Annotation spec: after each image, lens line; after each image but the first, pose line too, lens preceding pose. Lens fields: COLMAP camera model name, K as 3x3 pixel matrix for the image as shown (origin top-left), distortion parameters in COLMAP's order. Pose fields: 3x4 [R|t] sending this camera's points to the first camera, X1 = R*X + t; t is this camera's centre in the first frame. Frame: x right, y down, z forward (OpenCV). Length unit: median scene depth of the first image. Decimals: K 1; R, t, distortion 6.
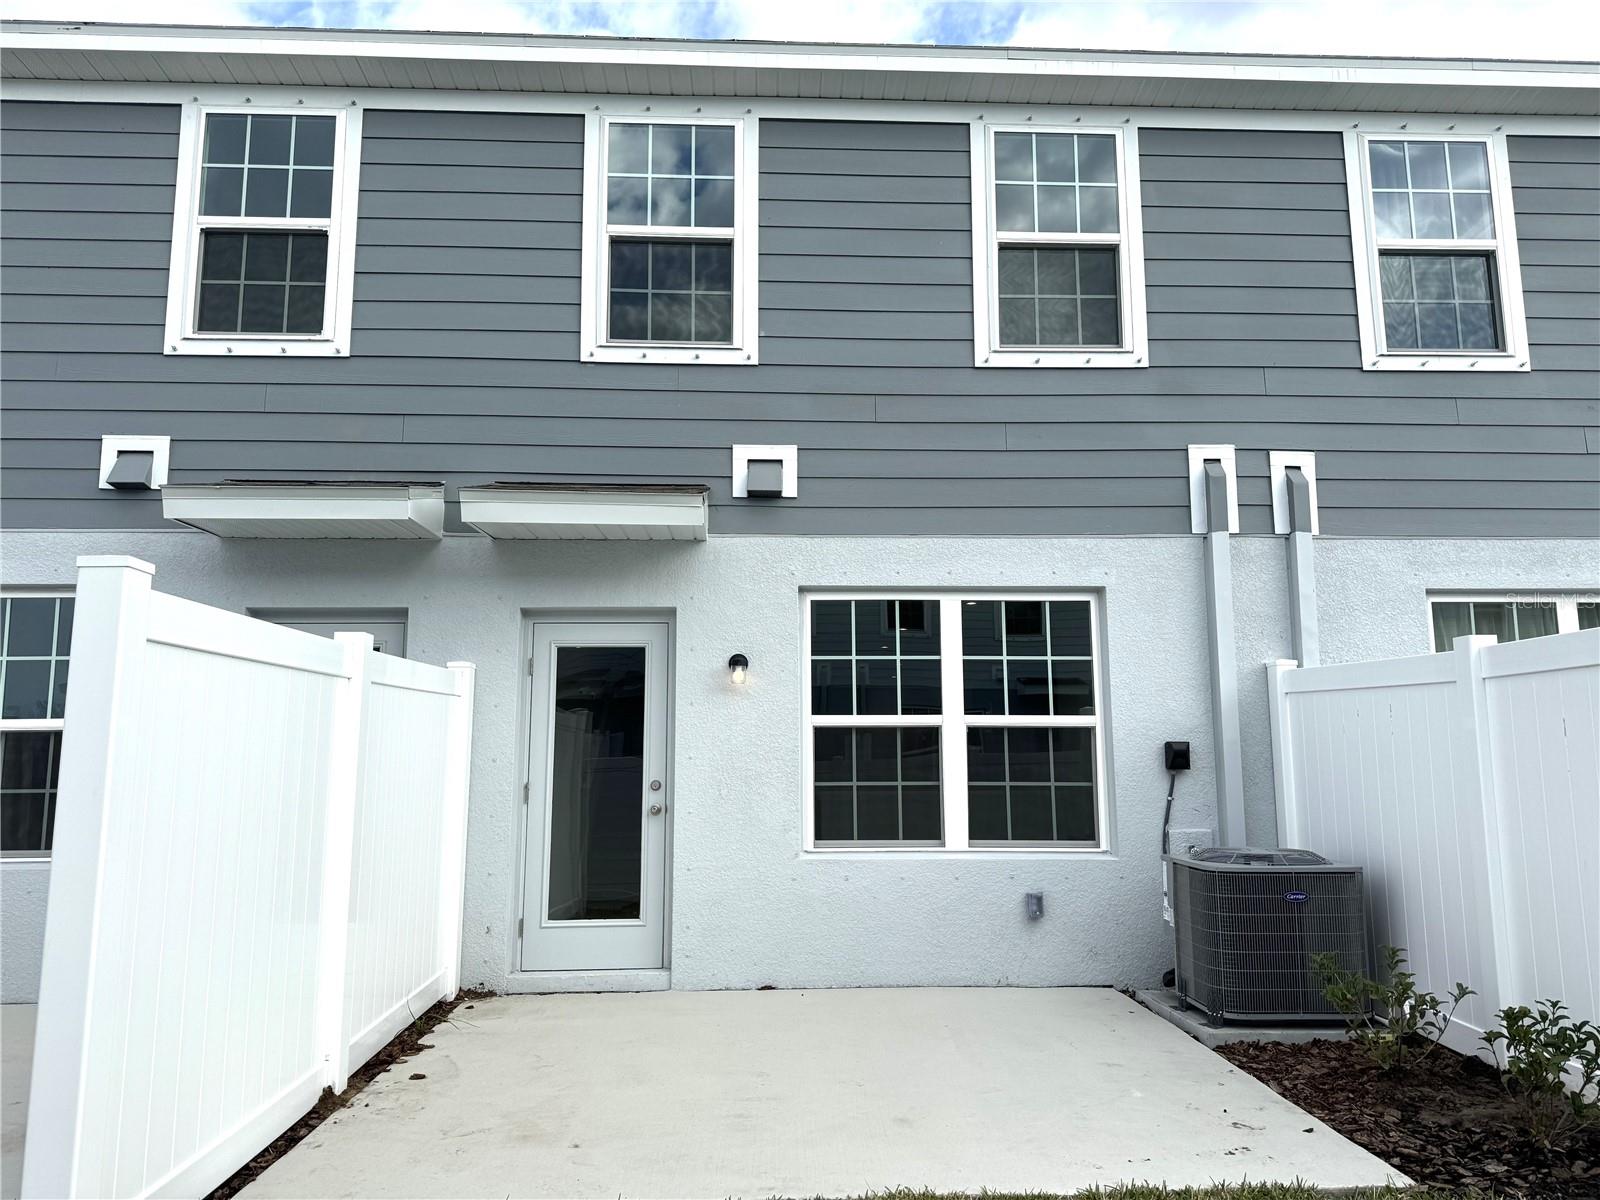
lens RADIAL K [[1097.9, 0, 800.0], [0, 1097.9, 600.0], [0, 0, 1]] dist [0.080935, -0.125834]
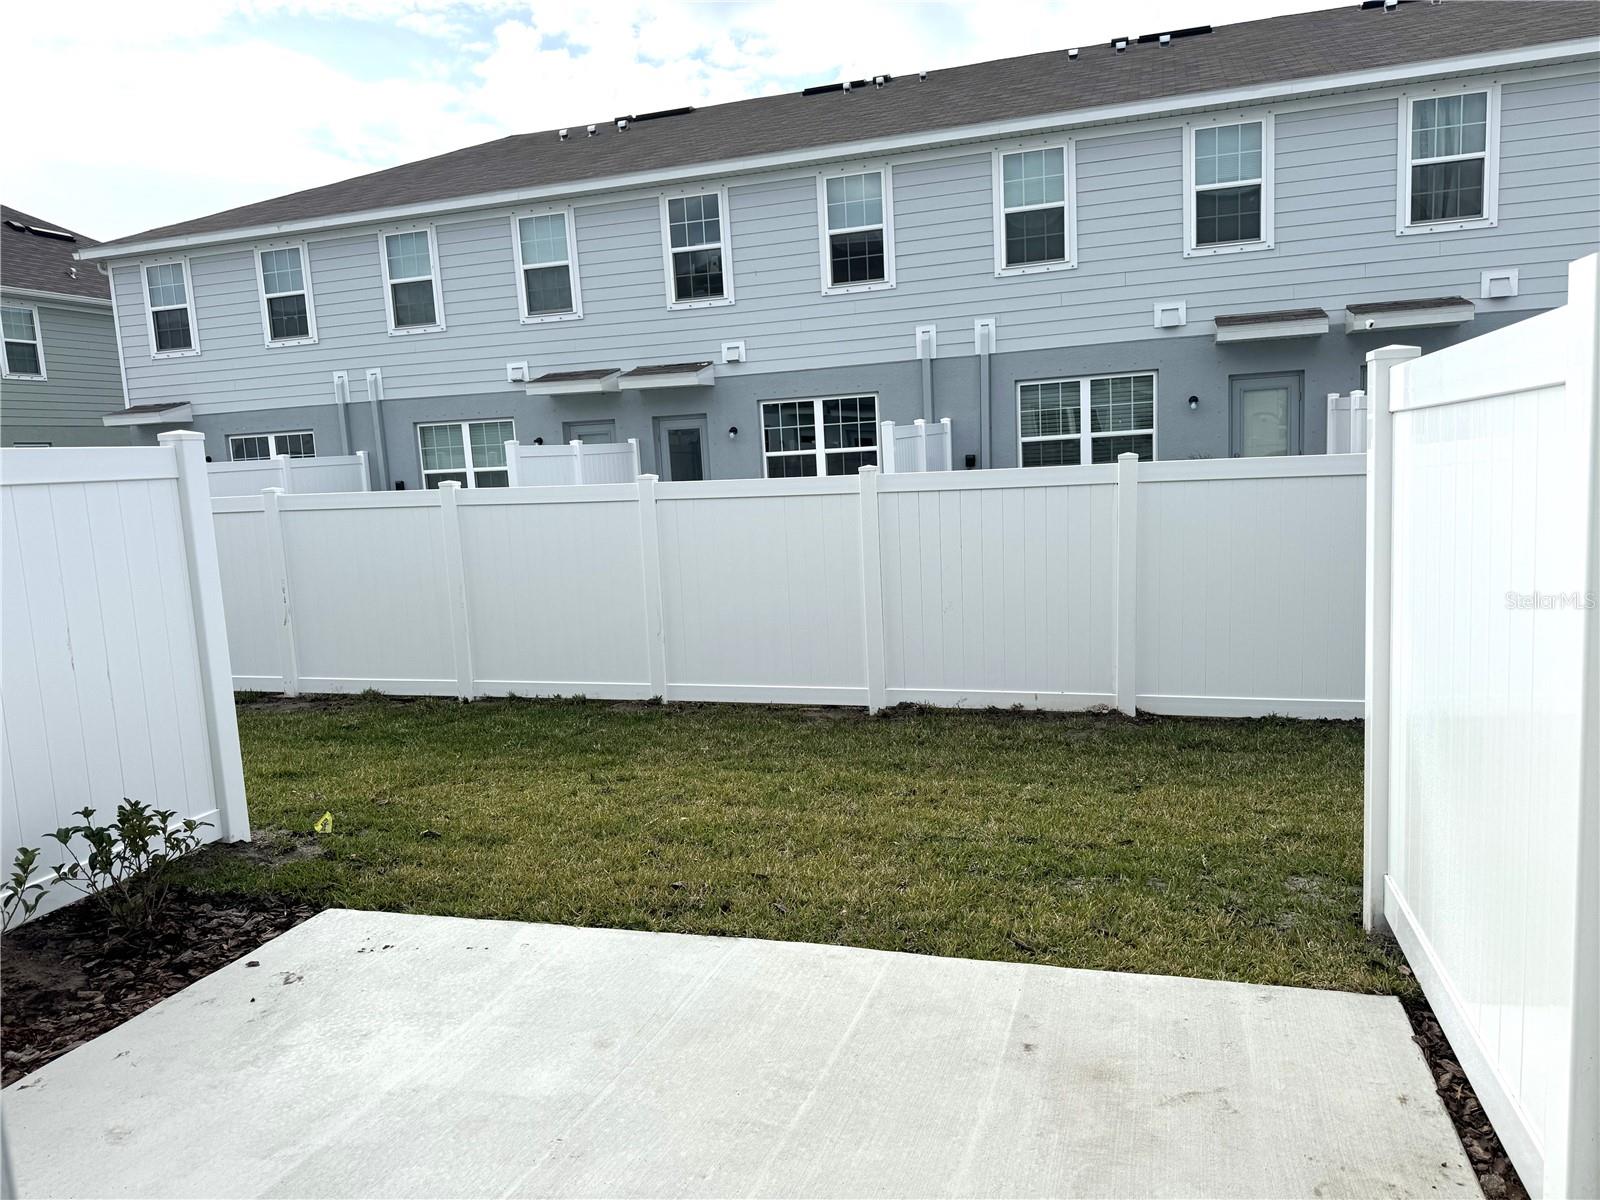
lens RADIAL K [[1097.9, 0, 800.0], [0, 1097.9, 600.0], [0, 0, 1]] dist [0.080935, -0.125834]
pose [[0.932372, 0.000557, -0.361501, 0.964027], [0.093045, 0.965938, 0.241467, -0.161449], [0.349322, -0.258773, 0.900561, -1.263378]]
